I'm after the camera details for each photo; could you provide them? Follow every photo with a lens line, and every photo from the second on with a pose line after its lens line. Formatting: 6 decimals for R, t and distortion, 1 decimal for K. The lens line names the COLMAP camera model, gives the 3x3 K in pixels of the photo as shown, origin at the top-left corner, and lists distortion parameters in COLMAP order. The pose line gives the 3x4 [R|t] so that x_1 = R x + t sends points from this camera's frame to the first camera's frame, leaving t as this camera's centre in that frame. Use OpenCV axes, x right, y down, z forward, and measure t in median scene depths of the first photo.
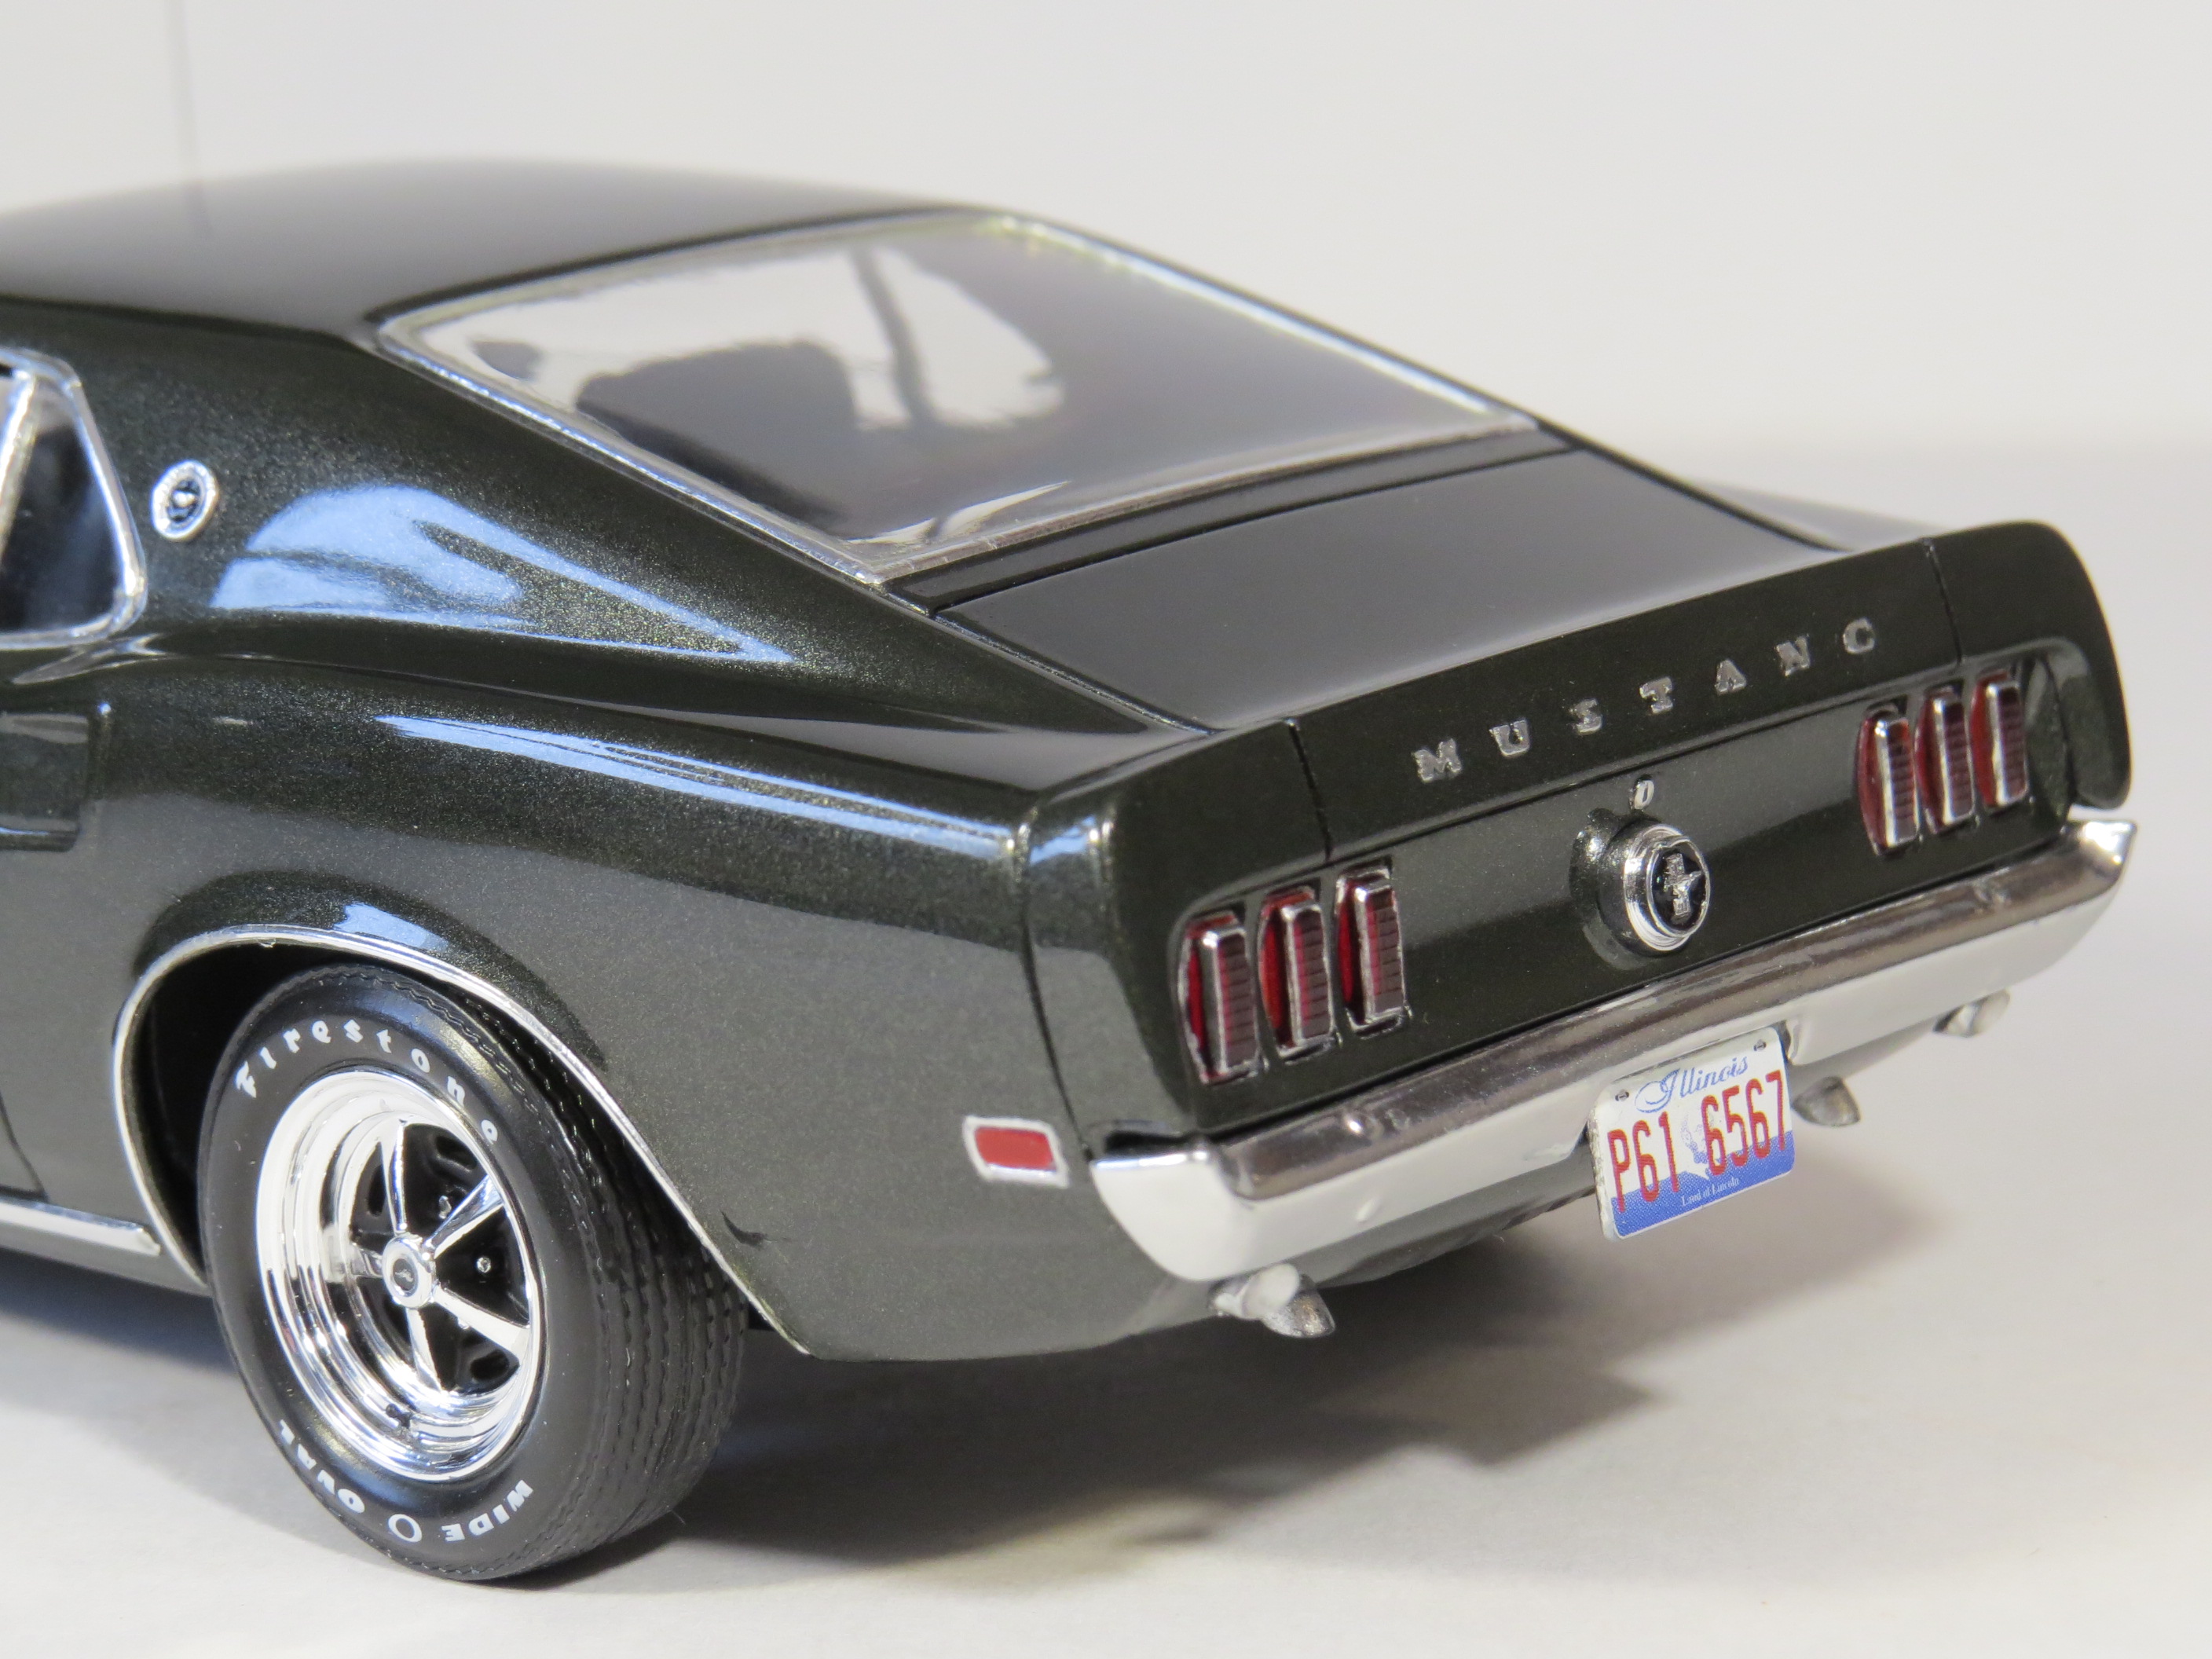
lens RADIAL K [[6159.9, 0, 1111.0], [0, 6159.9, 831.9], [0, 0, 1]] dist [-0.188775, 0.000000]
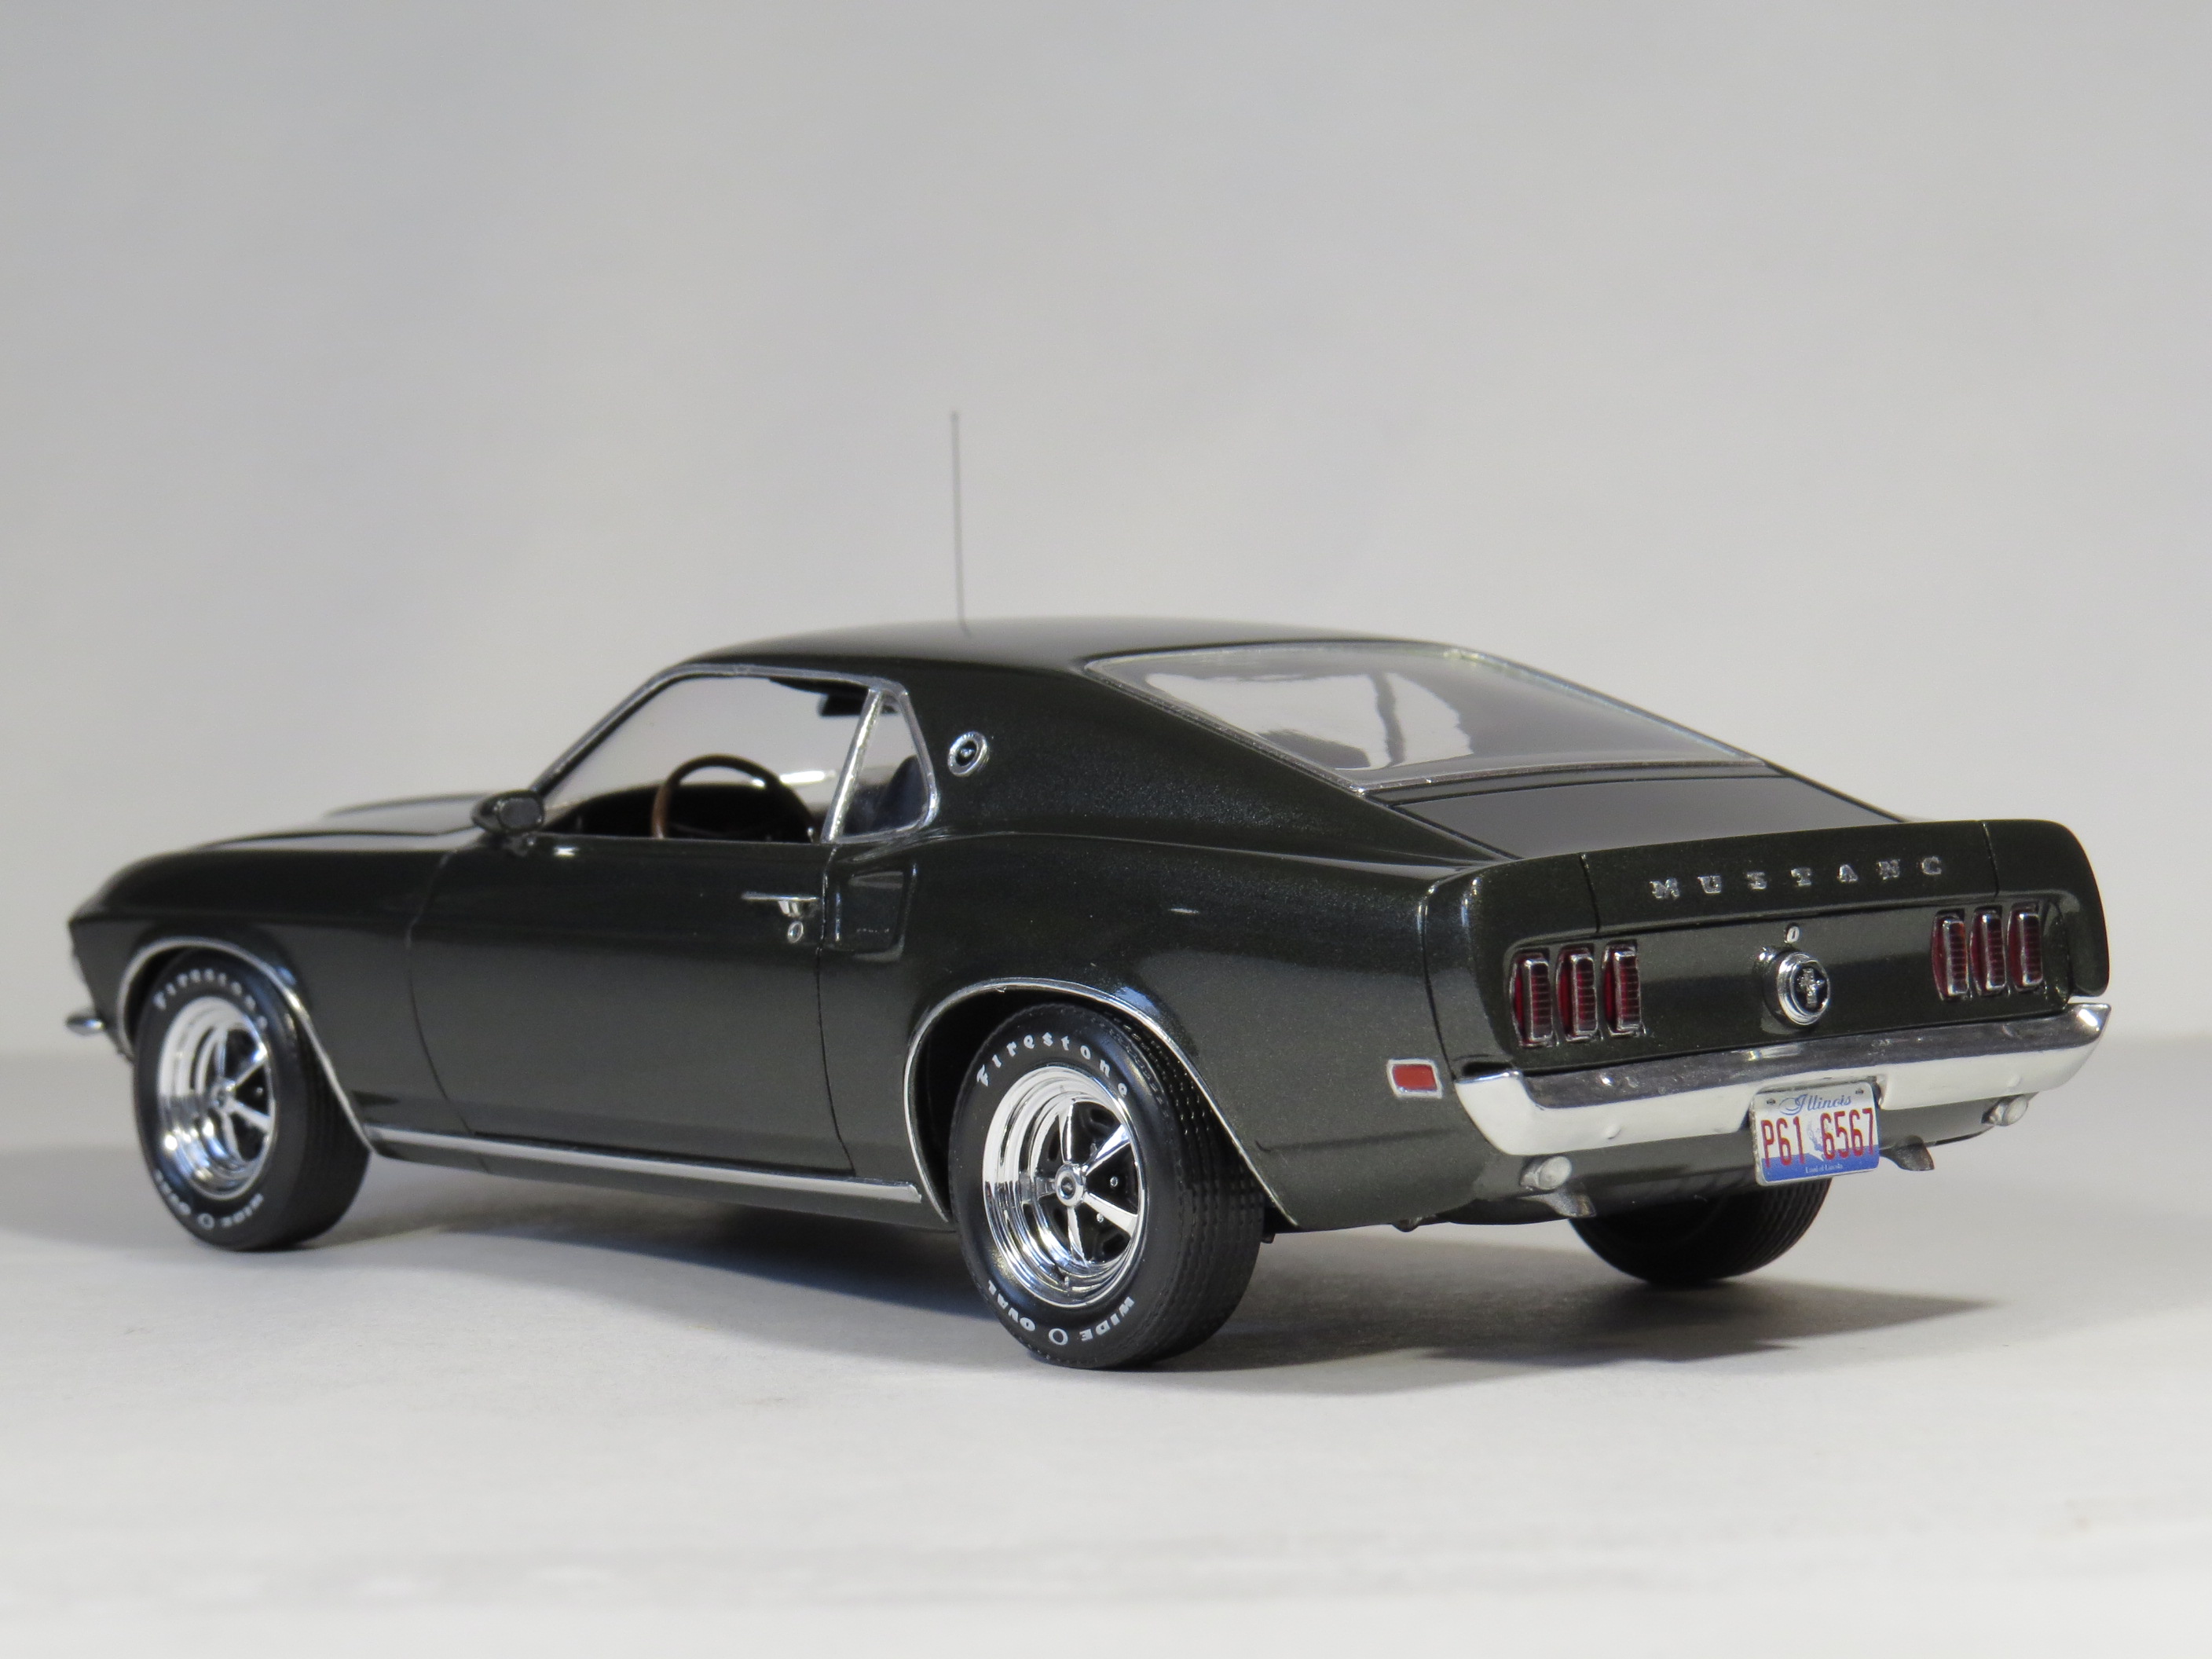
lens RADIAL K [[5872.9, 0, 1099.5], [0, 5872.9, 830.1], [0, 0, 1]] dist [-0.045700, 0.000000]
pose [[0.993211, 0.044243, -0.107587, 0.068028], [-0.060184, 0.986888, -0.149766, 0.221938], [0.099550, 0.155224, 0.982851, -0.647641]]
